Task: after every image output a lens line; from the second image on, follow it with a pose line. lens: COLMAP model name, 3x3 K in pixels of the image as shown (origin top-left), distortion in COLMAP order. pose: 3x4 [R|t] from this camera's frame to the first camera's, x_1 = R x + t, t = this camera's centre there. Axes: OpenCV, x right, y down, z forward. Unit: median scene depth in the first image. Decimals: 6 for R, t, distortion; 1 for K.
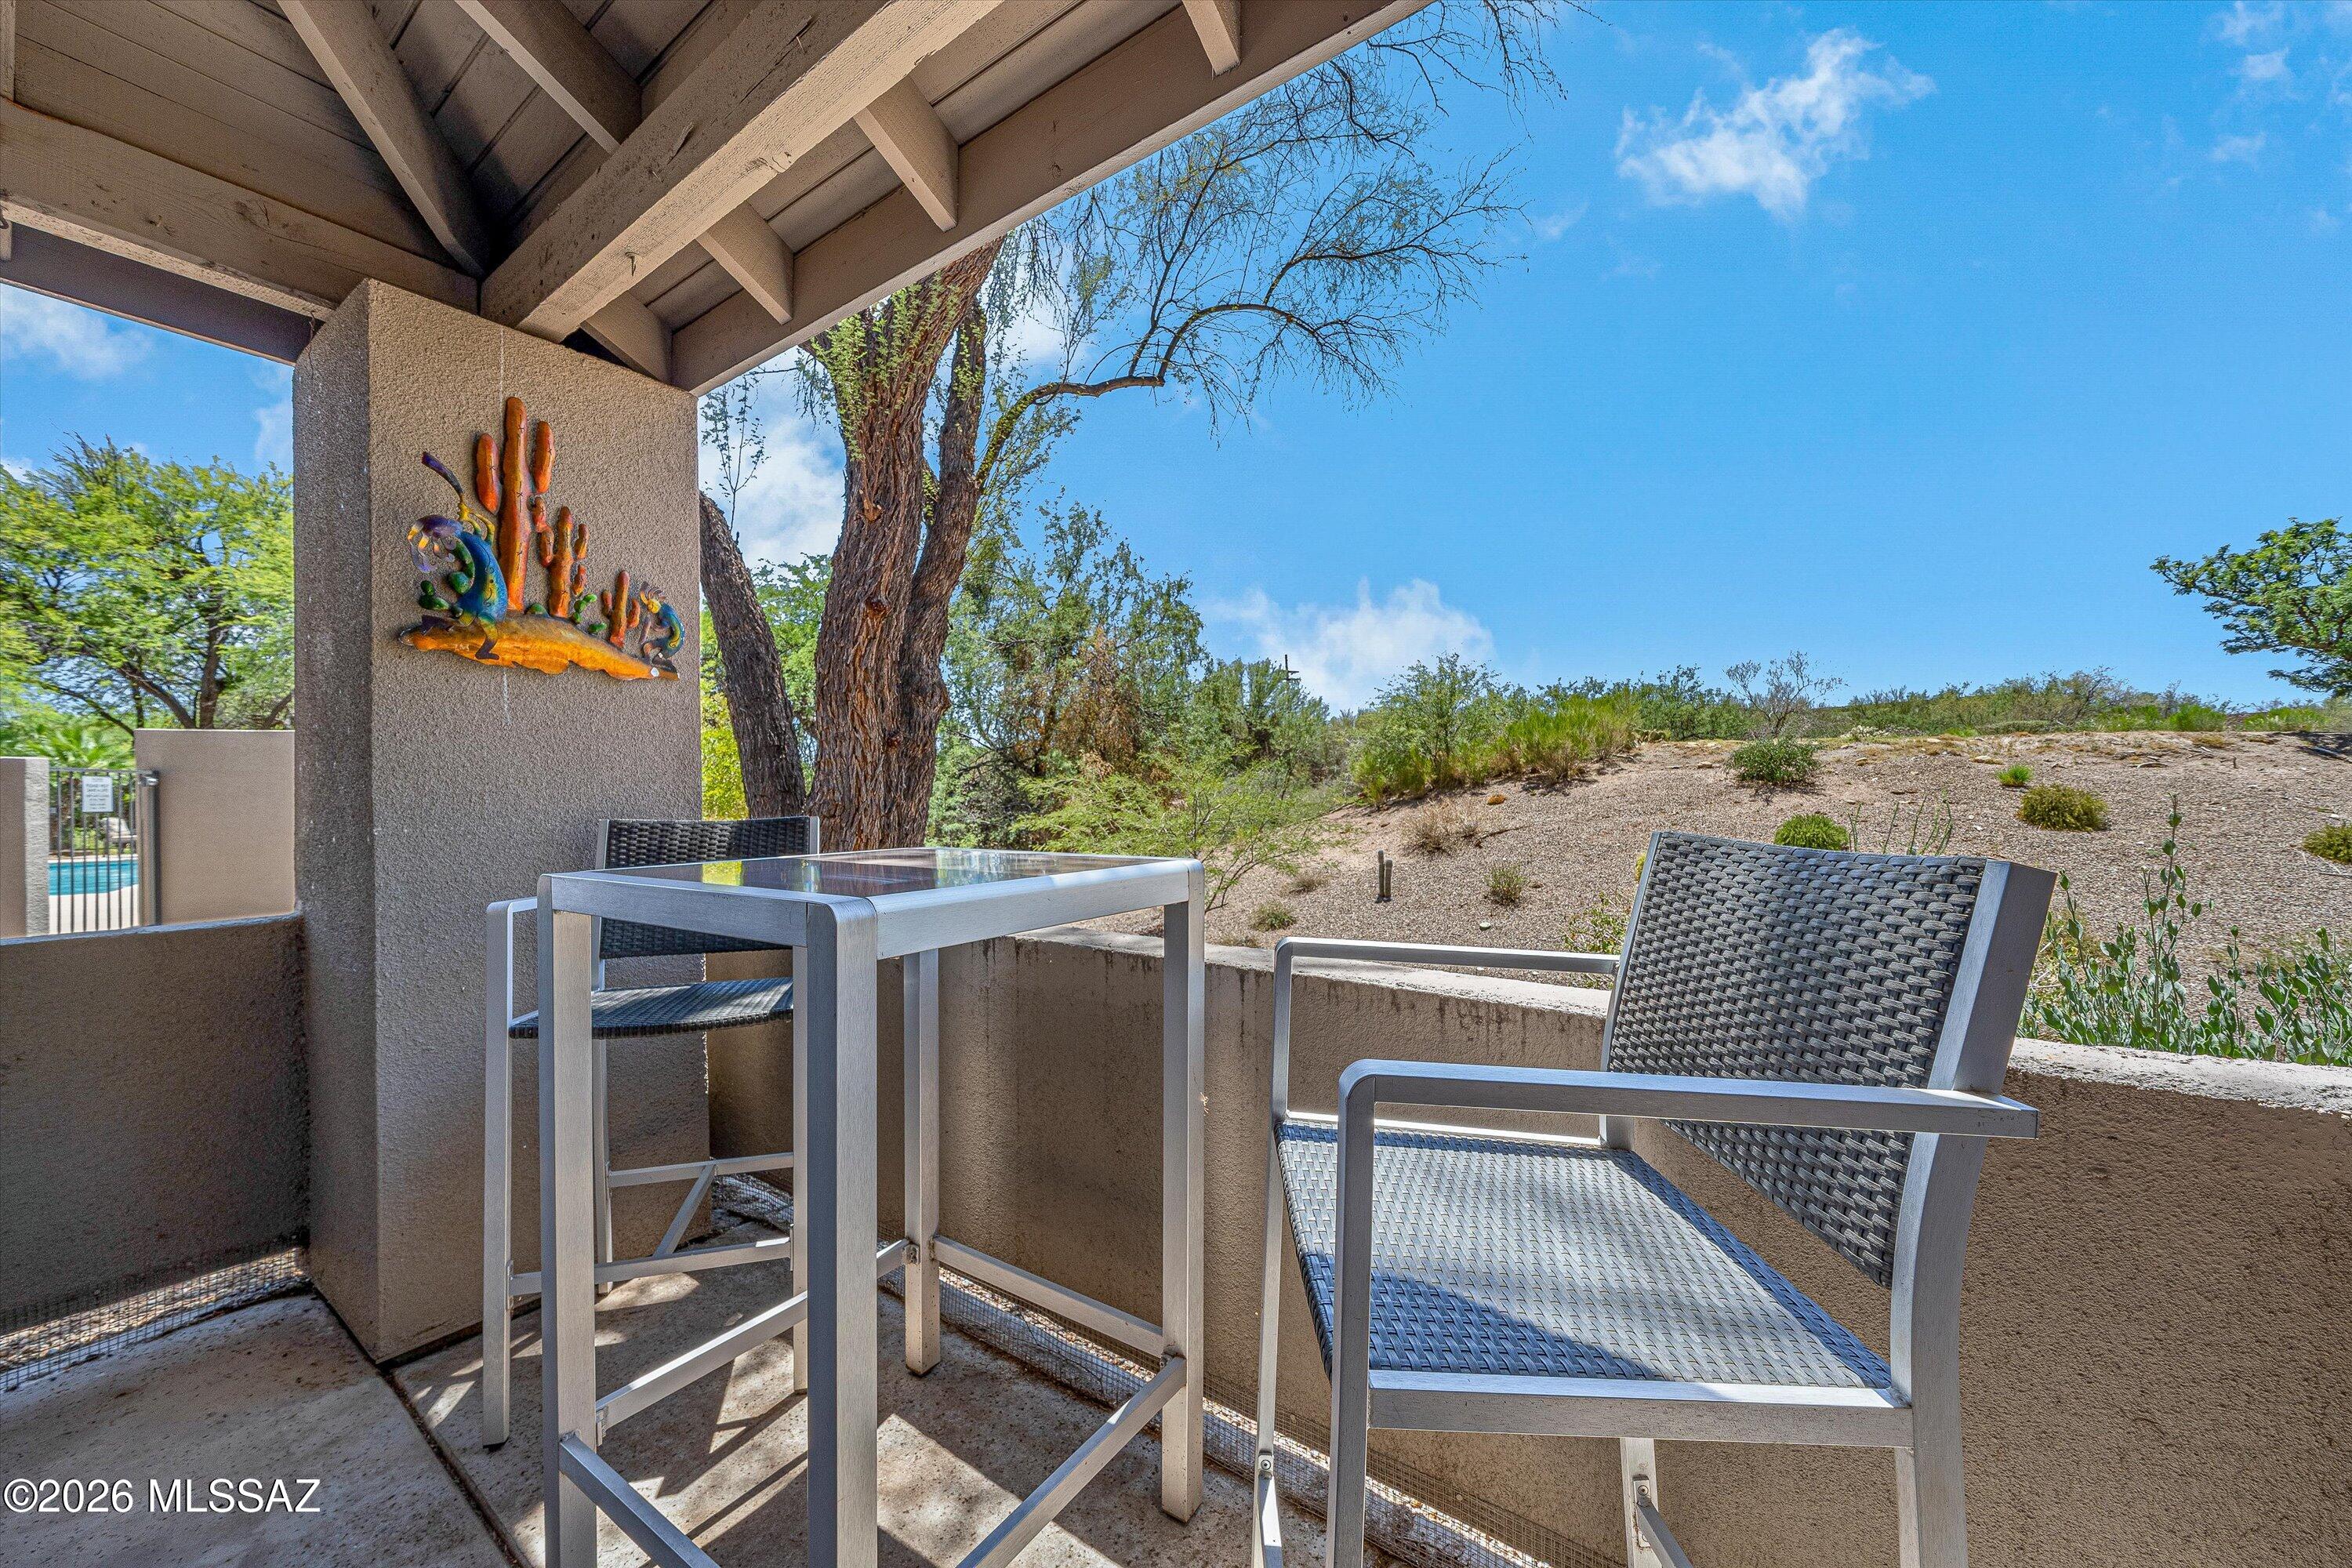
lens RADIAL K [[874.9, 0, 1168.0], [0, 874.9, 798.9], [0, 0, 1]] dist [-0.001507, -0.000153]
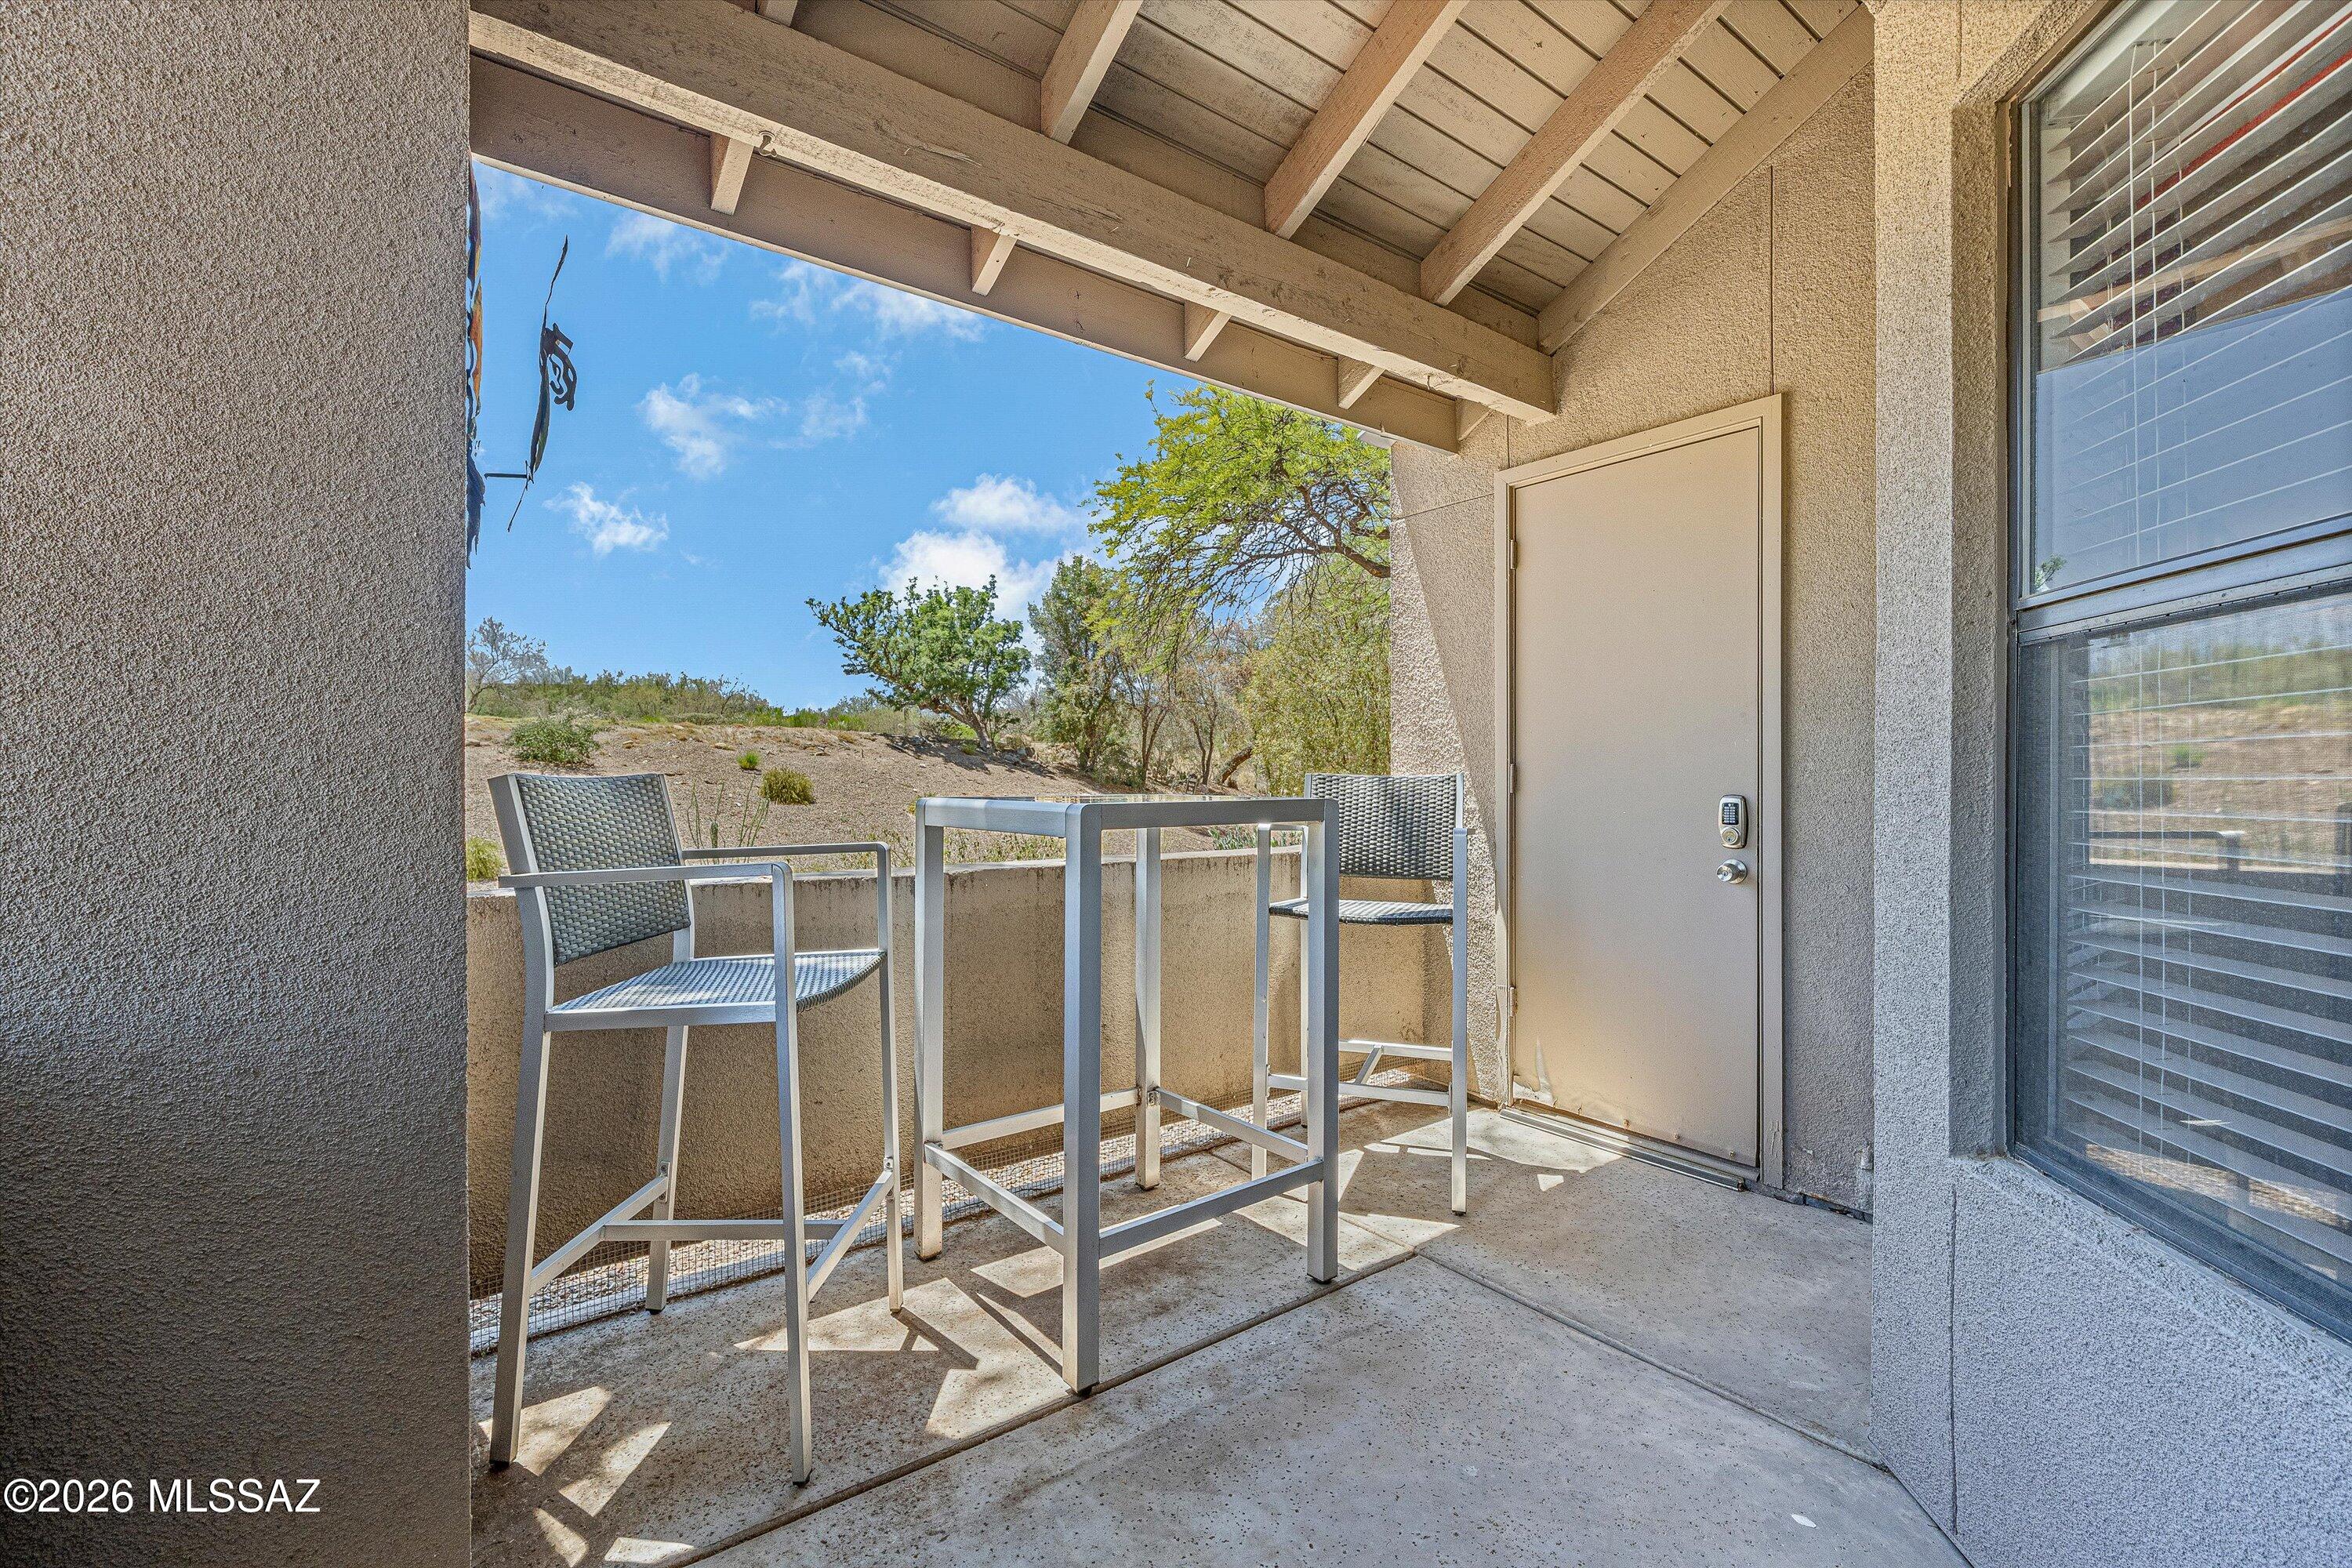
lens RADIAL K [[1031.6, 0, 1170.7], [0, 1031.6, 793.8], [0, 0, 1]] dist [-0.001959, -0.000326]
pose [[0.286068, -0.015684, 0.958081, -0.209424], [0.009000, 0.999866, 0.013681, 0.004641], [-0.958167, 0.004709, 0.286171, 0.043453]]
